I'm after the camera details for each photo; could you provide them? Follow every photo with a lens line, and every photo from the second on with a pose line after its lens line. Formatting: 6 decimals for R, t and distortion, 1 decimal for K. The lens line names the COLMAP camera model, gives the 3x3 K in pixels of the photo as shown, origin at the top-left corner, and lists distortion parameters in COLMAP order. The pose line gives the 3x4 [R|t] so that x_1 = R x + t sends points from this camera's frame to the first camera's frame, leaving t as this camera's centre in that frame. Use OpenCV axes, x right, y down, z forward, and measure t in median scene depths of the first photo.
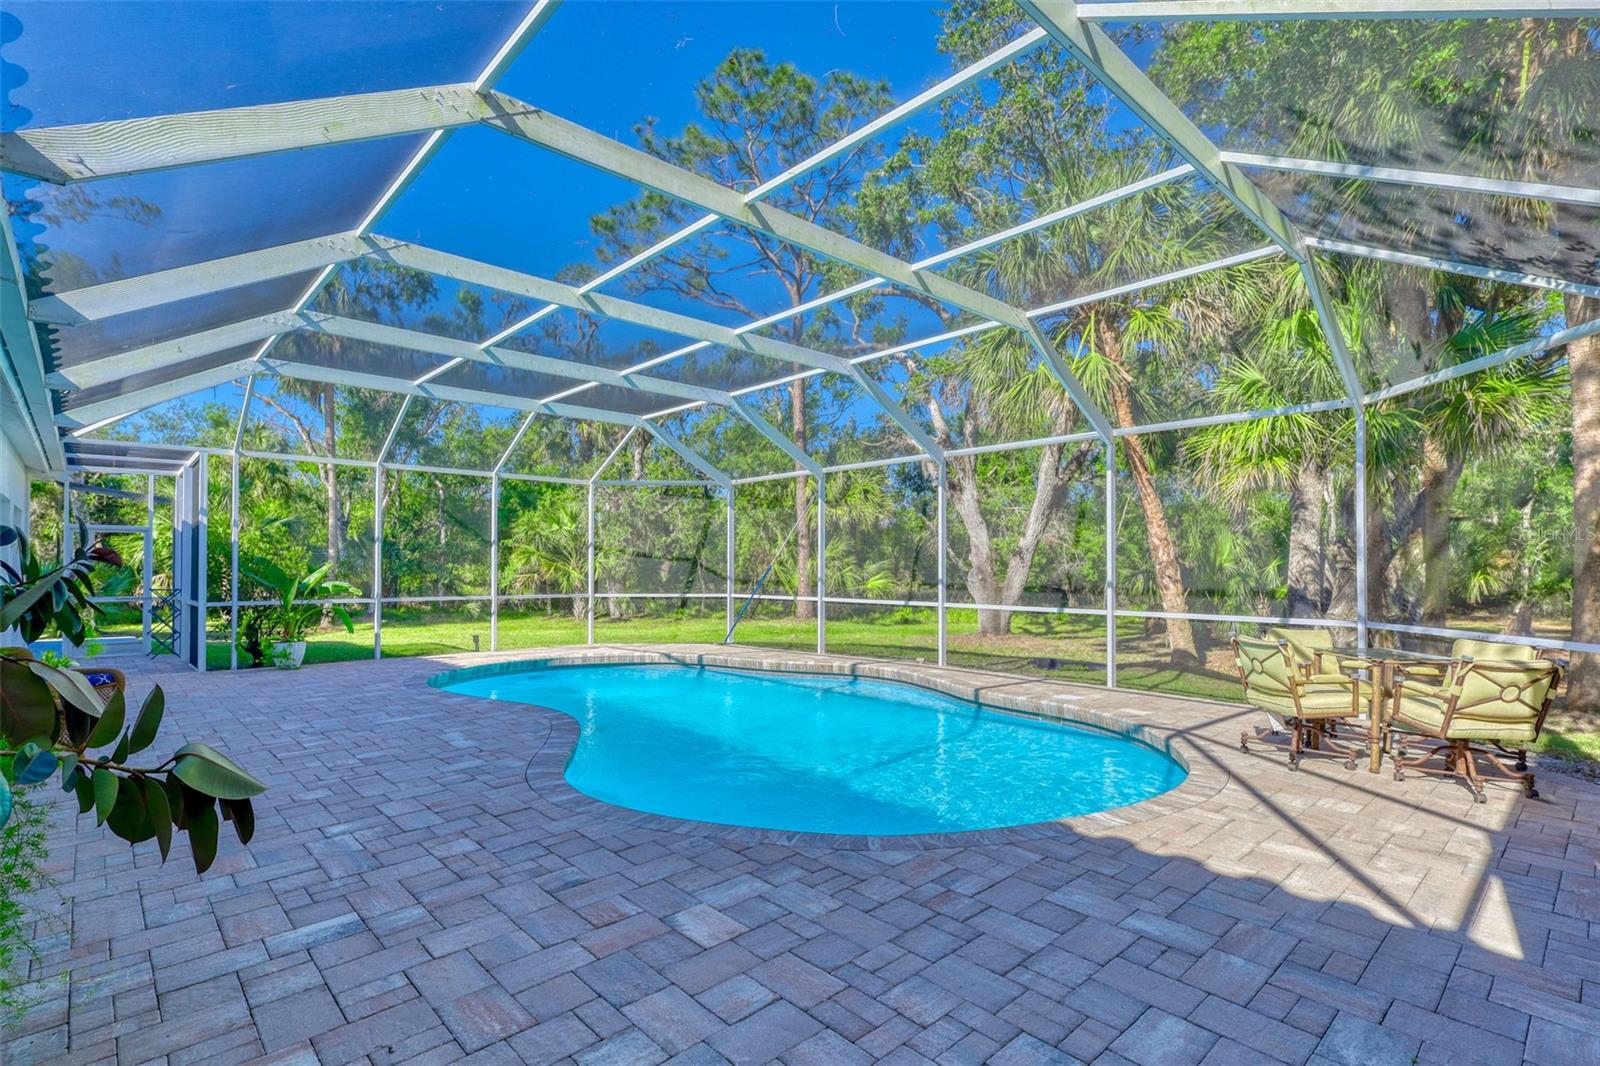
lens RADIAL K [[750.4, 0, 802.7], [0, 750.4, 543.8], [0, 0, 1]] dist [-0.000826, -0.000480]
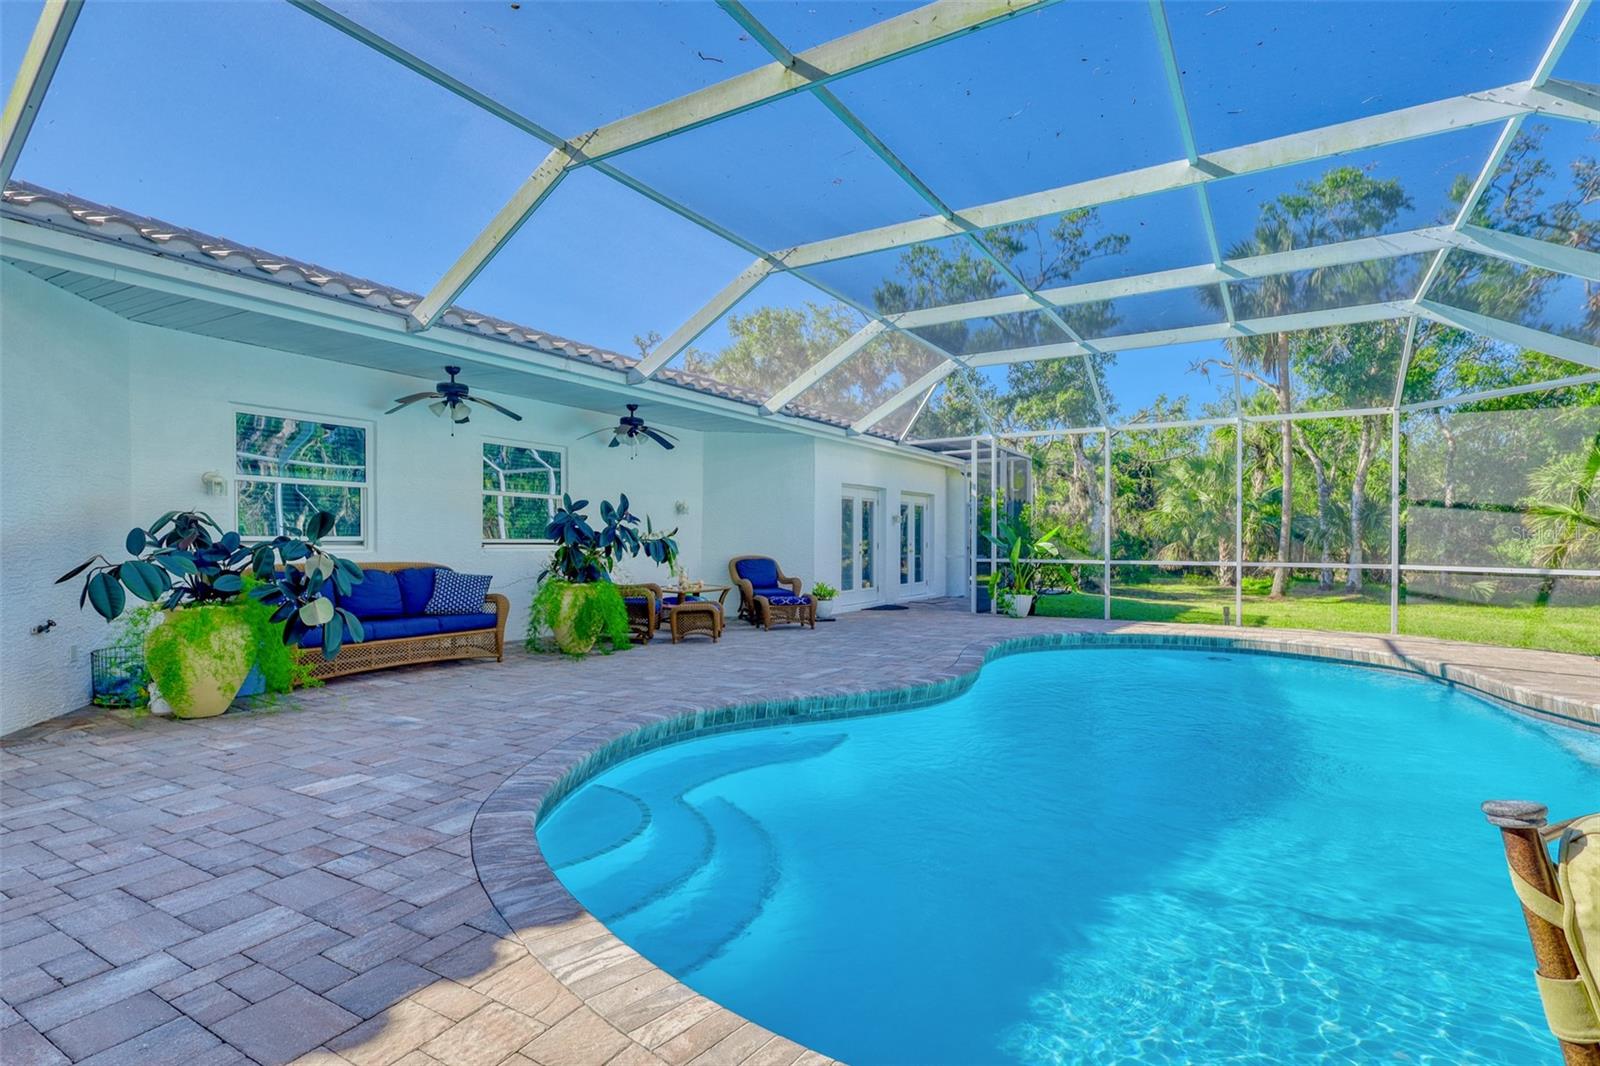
lens RADIAL K [[789.2, 0, 803.7], [0, 789.2, 534.1], [0, 0, 1]] dist [0.001121, 0.000719]
pose [[0.279764, -0.007178, -0.960042, 1.172760], [0.030153, 0.999544, 0.001313, 0.105908], [0.959595, -0.029316, 0.279853, 1.225086]]
